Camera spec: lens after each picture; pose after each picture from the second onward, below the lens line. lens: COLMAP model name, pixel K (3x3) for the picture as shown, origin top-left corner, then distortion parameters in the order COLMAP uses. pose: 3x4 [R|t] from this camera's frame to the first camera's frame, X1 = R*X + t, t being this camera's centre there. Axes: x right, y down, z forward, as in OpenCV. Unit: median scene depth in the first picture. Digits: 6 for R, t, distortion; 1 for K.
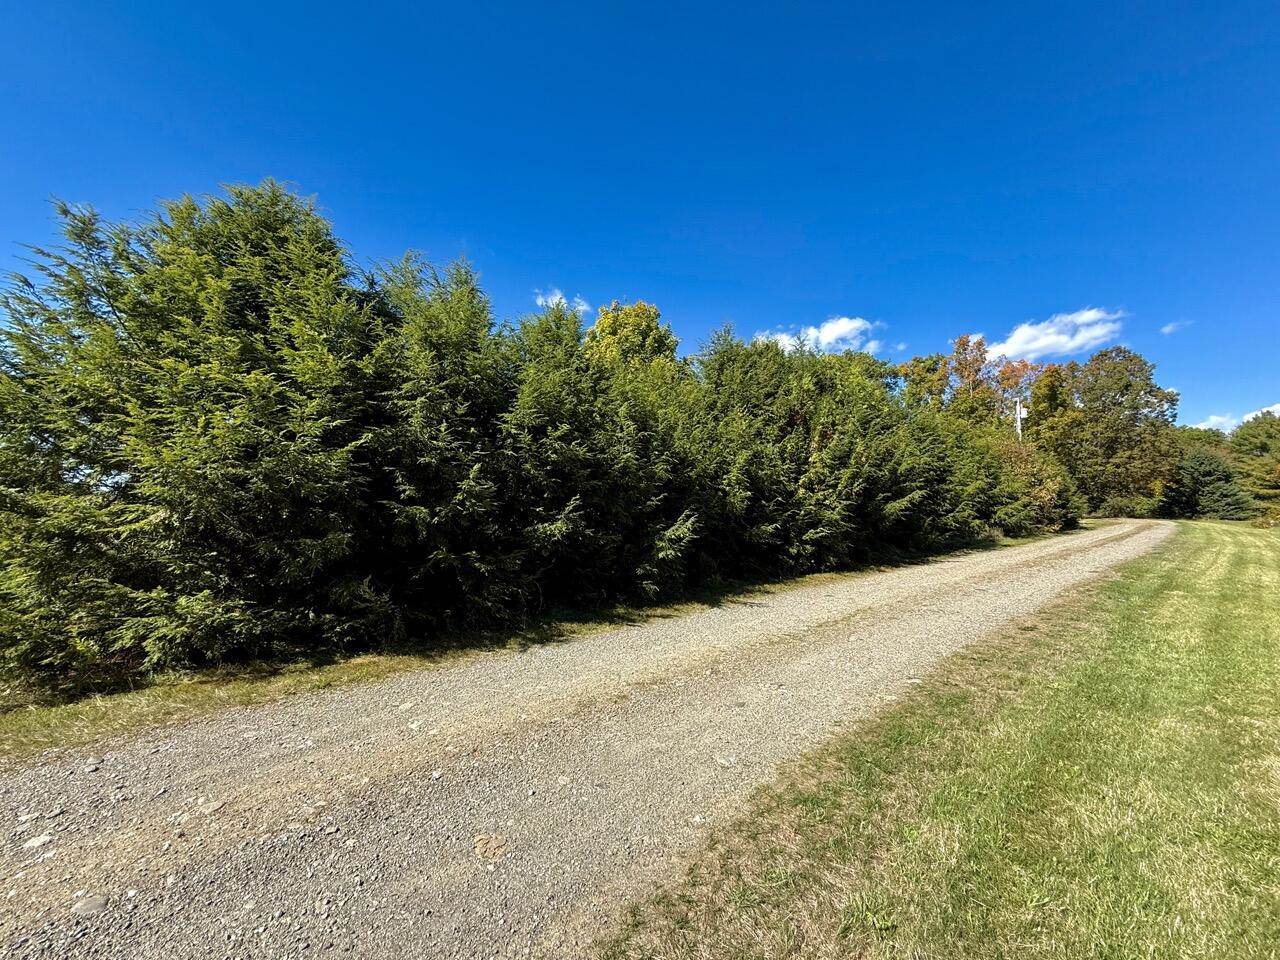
lens RADIAL K [[521.0, 0, 634.4], [0, 521.0, 483.9], [0, 0, 1]] dist [-0.000903, -0.000293]
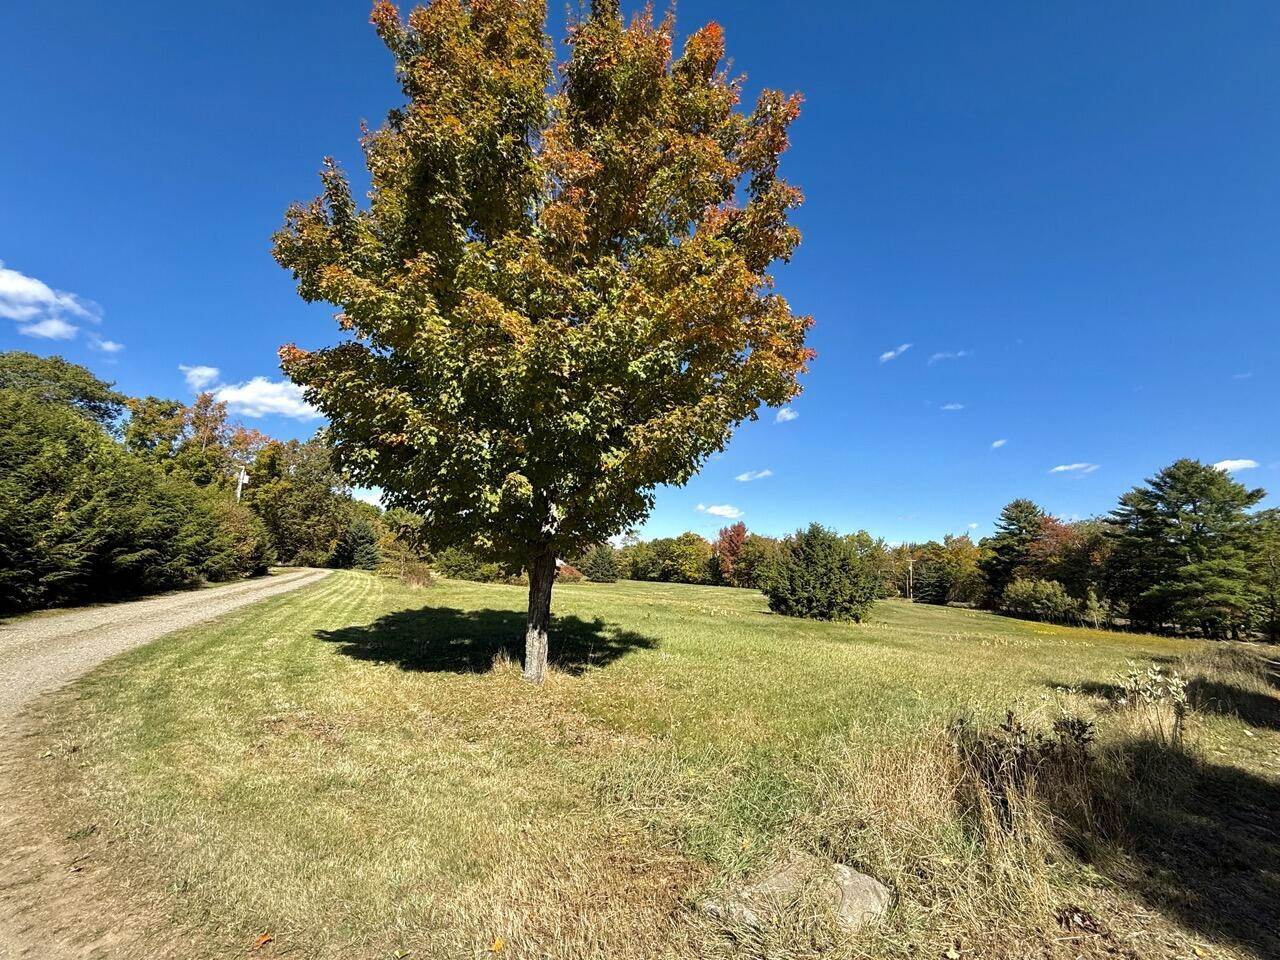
lens RADIAL K [[521.0, 0, 634.4], [0, 521.0, 483.9], [0, 0, 1]] dist [-0.000903, -0.000293]
pose [[0.273431, 0.172927, 0.946220, -0.162181], [-0.090442, 0.983971, -0.153691, -0.020051], [-0.957630, -0.043554, 0.284688, -0.230040]]
